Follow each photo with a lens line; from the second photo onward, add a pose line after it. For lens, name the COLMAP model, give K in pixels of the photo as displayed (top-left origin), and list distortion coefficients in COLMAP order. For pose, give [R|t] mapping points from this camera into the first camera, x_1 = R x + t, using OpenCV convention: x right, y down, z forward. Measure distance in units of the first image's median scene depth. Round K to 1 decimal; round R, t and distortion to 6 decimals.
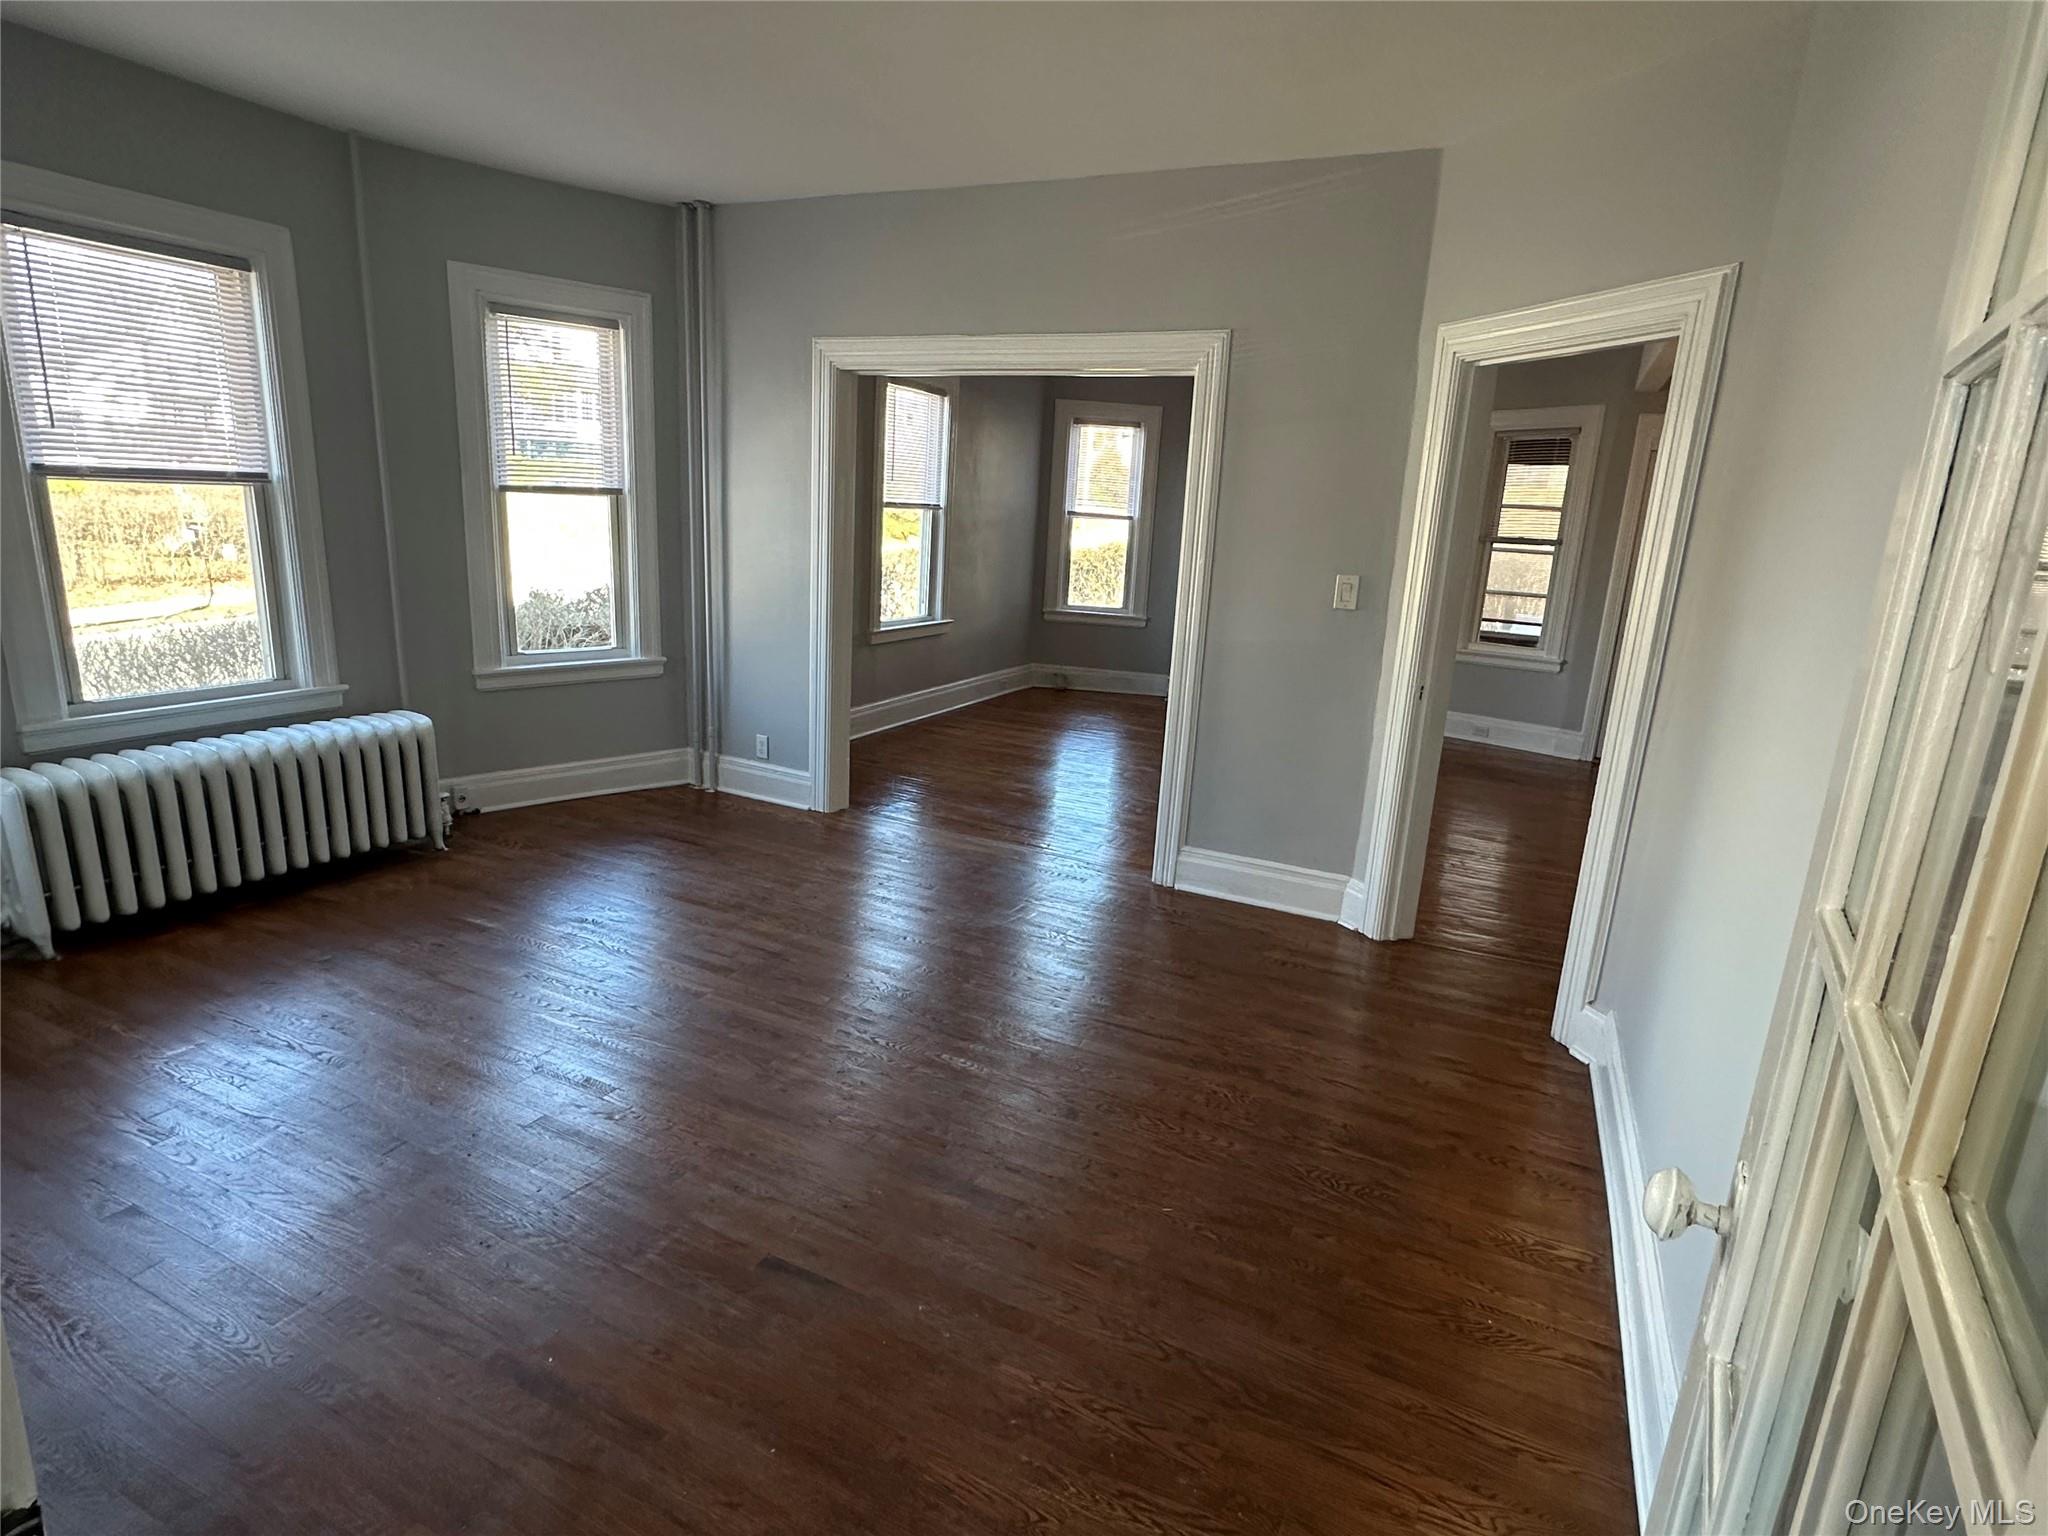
lens RADIAL K [[1052.9, 0, 1017.0], [0, 1052.9, 774.5], [0, 0, 1]] dist [-0.005032, -0.000147]
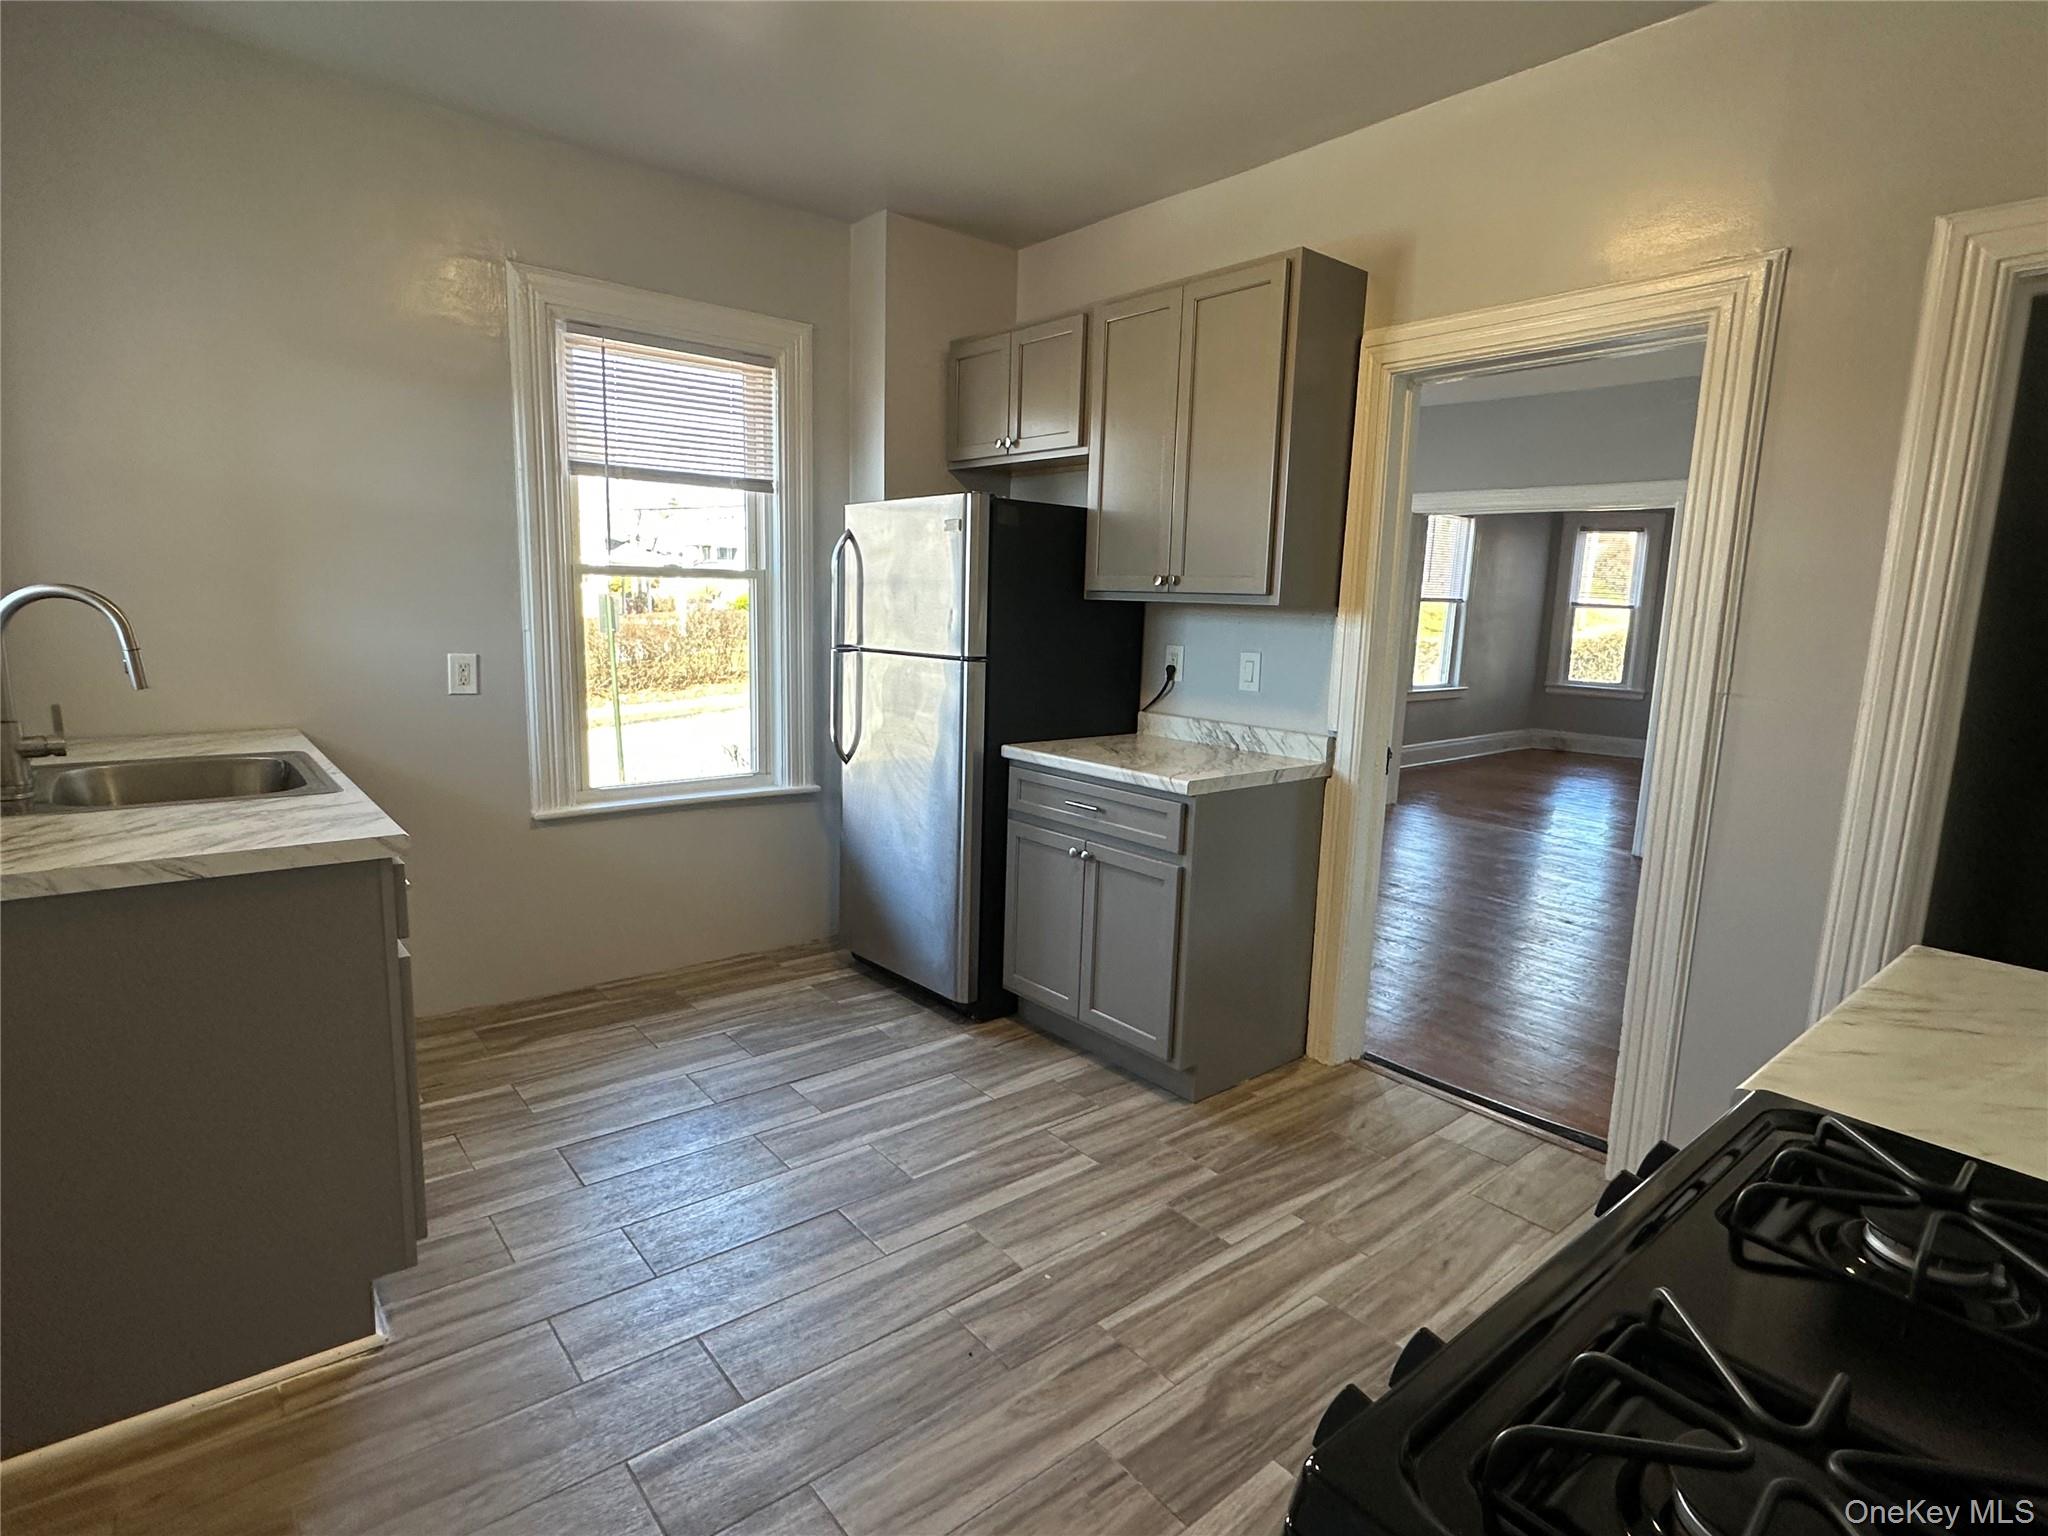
lens RADIAL K [[1052.9, 0, 1022.6], [0, 1052.9, 767.9], [0, 0, 1]] dist [-0.005032, -0.000147]
pose [[0.911326, 0.046315, -0.409071, -0.047616], [-0.084998, 0.993410, -0.076884, 0.170107], [0.402815, 0.104837, 0.909258, -0.664382]]
